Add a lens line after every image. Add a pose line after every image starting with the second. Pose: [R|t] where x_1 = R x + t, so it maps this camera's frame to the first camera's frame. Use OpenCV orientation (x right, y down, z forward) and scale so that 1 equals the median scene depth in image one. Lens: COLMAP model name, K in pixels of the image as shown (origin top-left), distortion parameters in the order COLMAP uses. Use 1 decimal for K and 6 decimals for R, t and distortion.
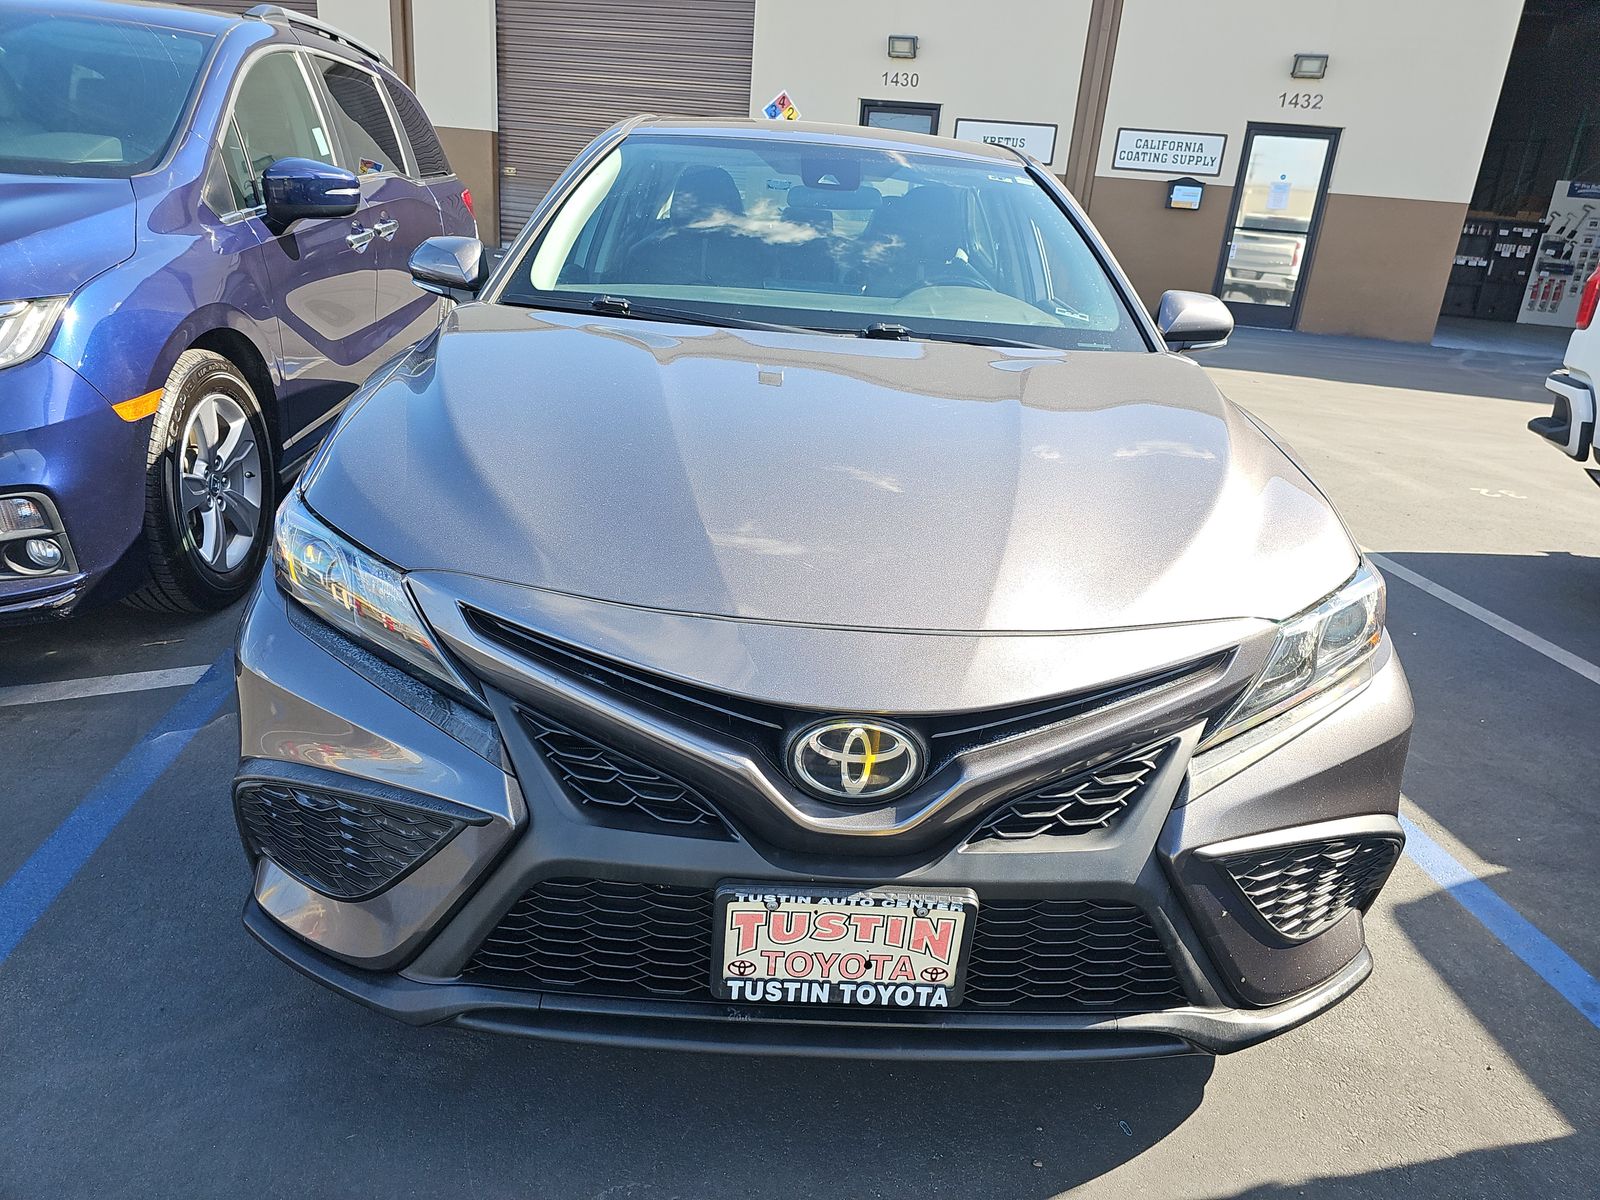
lens RADIAL K [[1062.5, 0, 797.3], [0, 1062.5, 600.8], [0, 0, 1]] dist [0.018775, -0.020253]
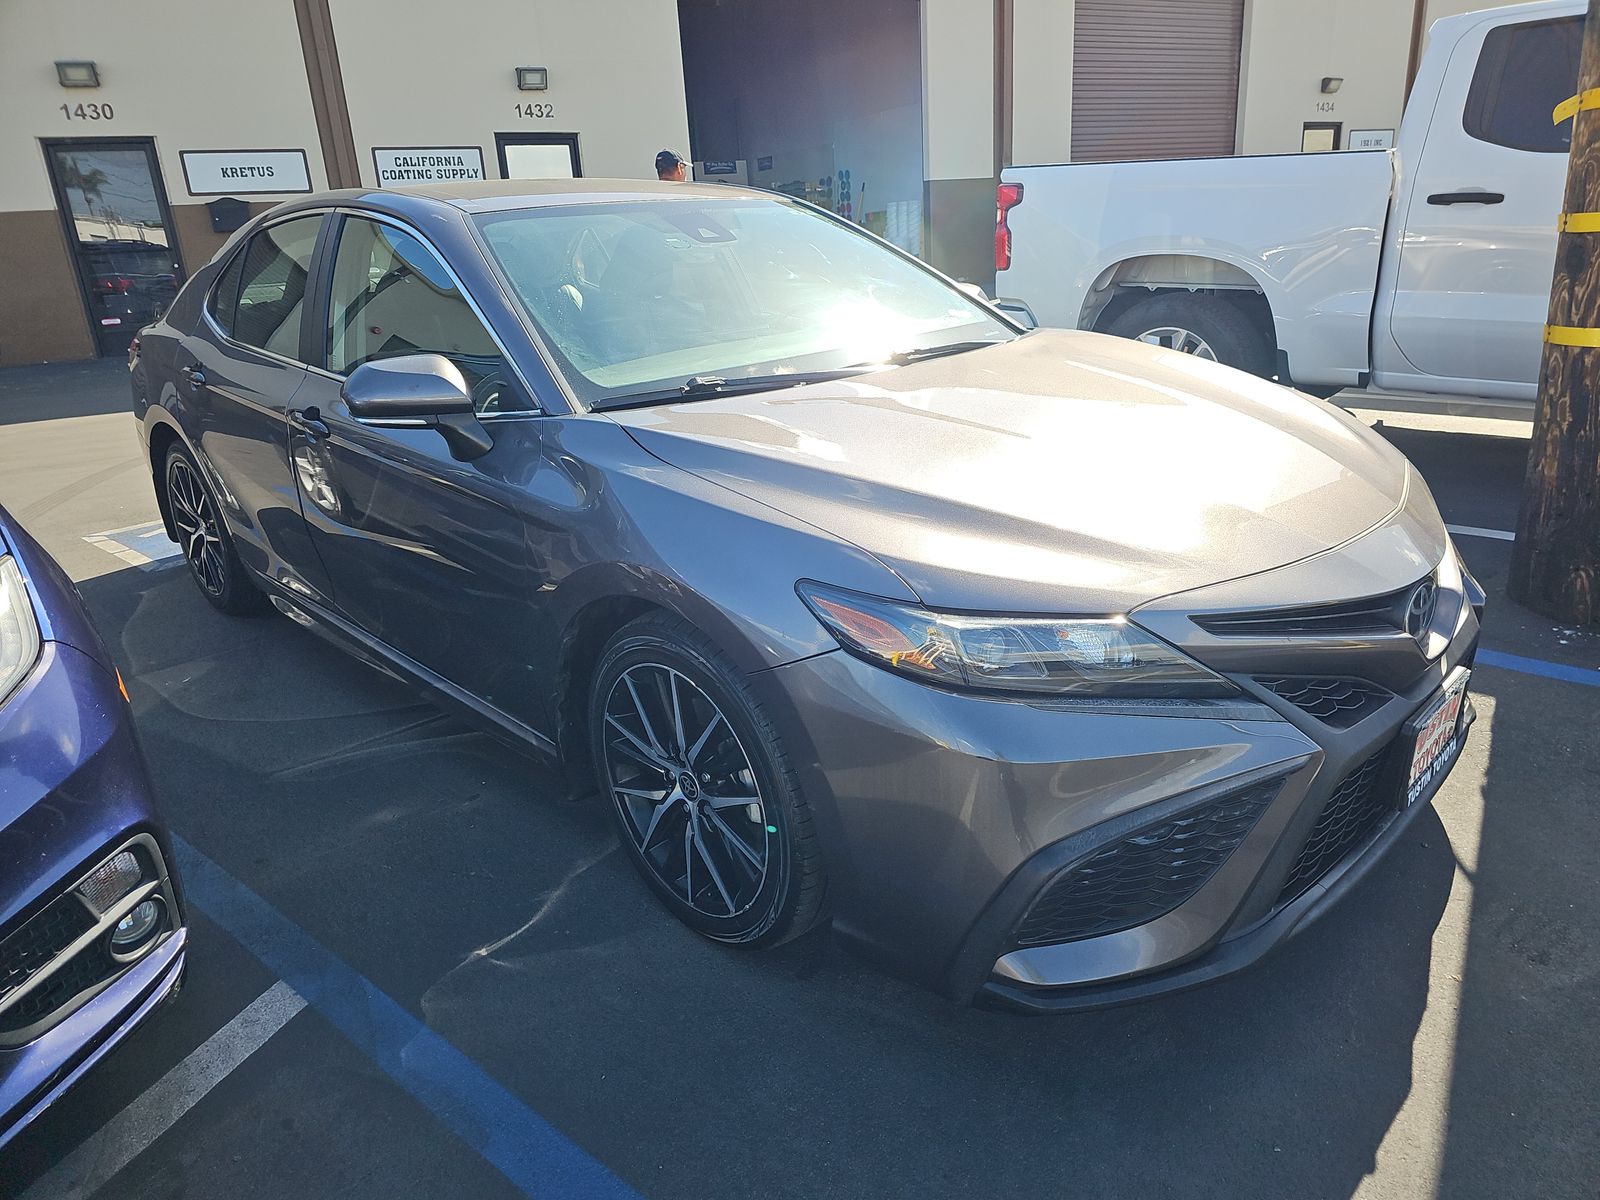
lens RADIAL K [[1062.5, 0, 800.1], [0, 1062.5, 597.3], [0, 0, 1]] dist [0.018775, -0.020253]
pose [[0.711510, -0.338012, 0.616037, -0.164168], [0.344950, 0.931811, 0.112864, -0.035111], [-0.612180, 0.132198, 0.779590, 0.052109]]
